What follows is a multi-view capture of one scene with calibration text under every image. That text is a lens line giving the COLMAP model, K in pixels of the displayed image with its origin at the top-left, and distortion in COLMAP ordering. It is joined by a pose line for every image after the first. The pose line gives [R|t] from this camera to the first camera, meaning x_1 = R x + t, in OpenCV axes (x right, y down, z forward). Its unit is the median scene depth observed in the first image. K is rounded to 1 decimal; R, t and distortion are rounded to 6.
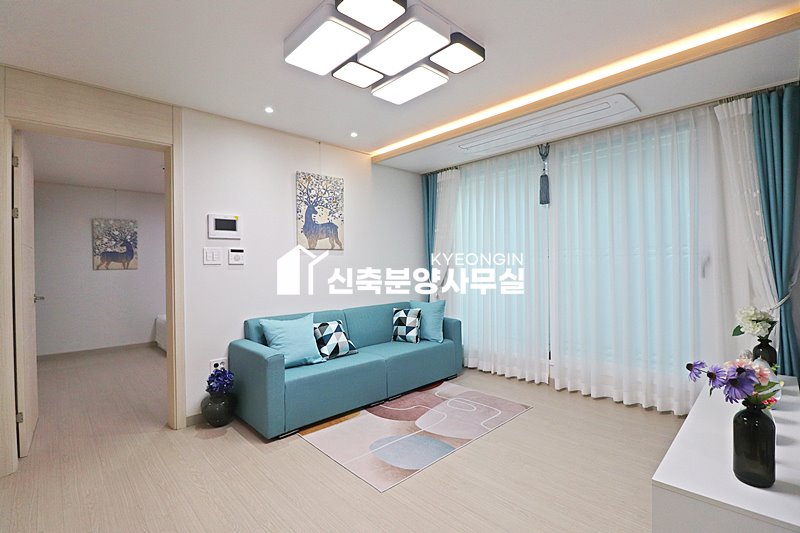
lens RADIAL K [[370.8, 0, 401.9], [0, 370.8, 263.4], [0, 0, 1]] dist [-0.008508, -0.008443]
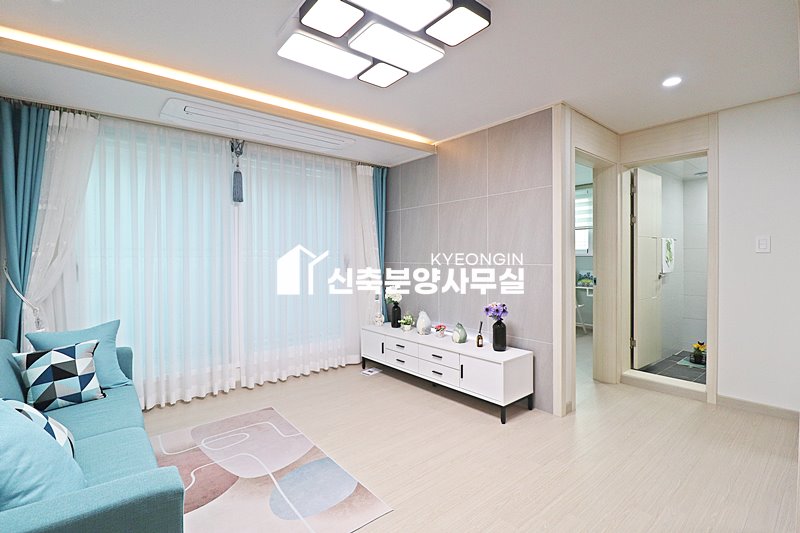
lens RADIAL K [[370.8, 0, 402.8], [0, 370.8, 260.3], [0, 0, 1]] dist [-0.008508, -0.008443]
pose [[0.066239, 0.005547, 0.997788, -0.563742], [0.003986, 0.999975, -0.005823, -0.000354], [-0.997796, 0.004363, 0.066215, 0.523908]]
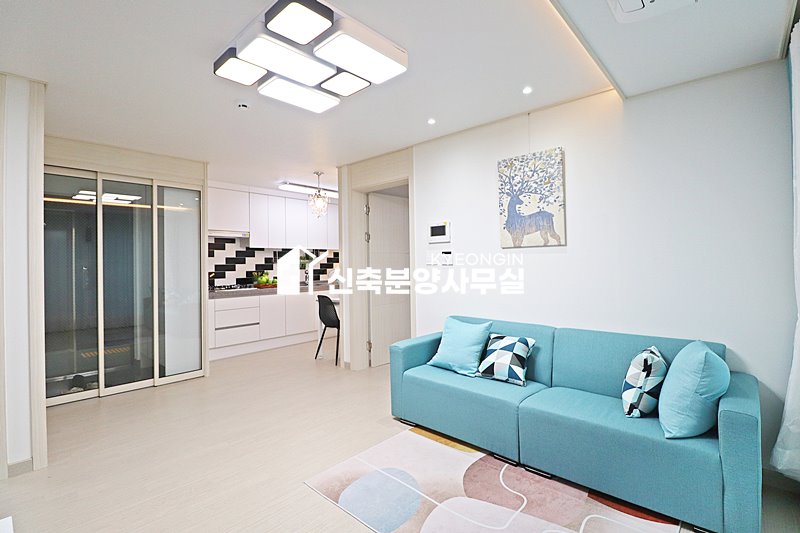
lens RADIAL K [[370.8, 0, 401.7], [0, 370.8, 261.8], [0, 0, 1]] dist [-0.008508, -0.008443]
pose [[0.068443, 0.010086, -0.997604, 0.594243], [0.013445, 0.999849, 0.011031, -0.018727], [0.997564, -0.014168, 0.068297, 0.701526]]
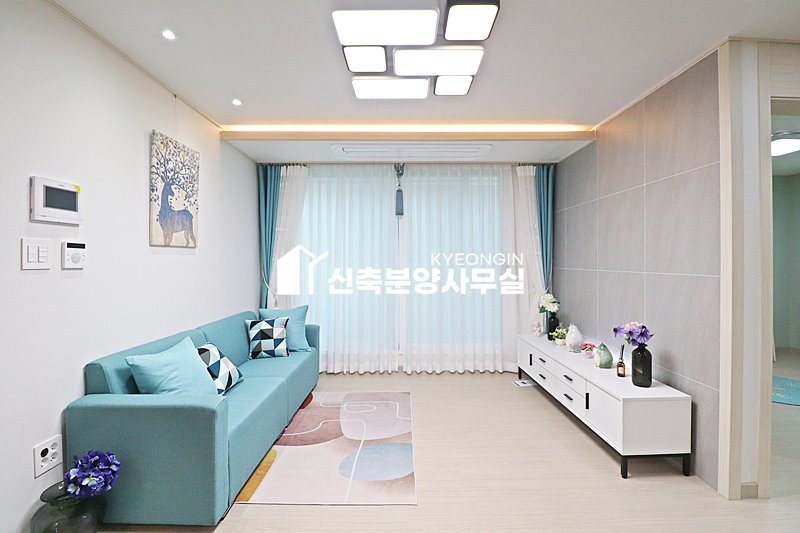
lens RADIAL K [[370.8, 0, 405.6], [0, 370.8, 261.7], [0, 0, 1]] dist [-0.008508, -0.008443]
pose [[0.681397, 0.011112, 0.731829, -0.457463], [-0.008657, 0.999937, -0.007122, -0.007962], [-0.731863, -0.001483, 0.681451, 0.206691]]
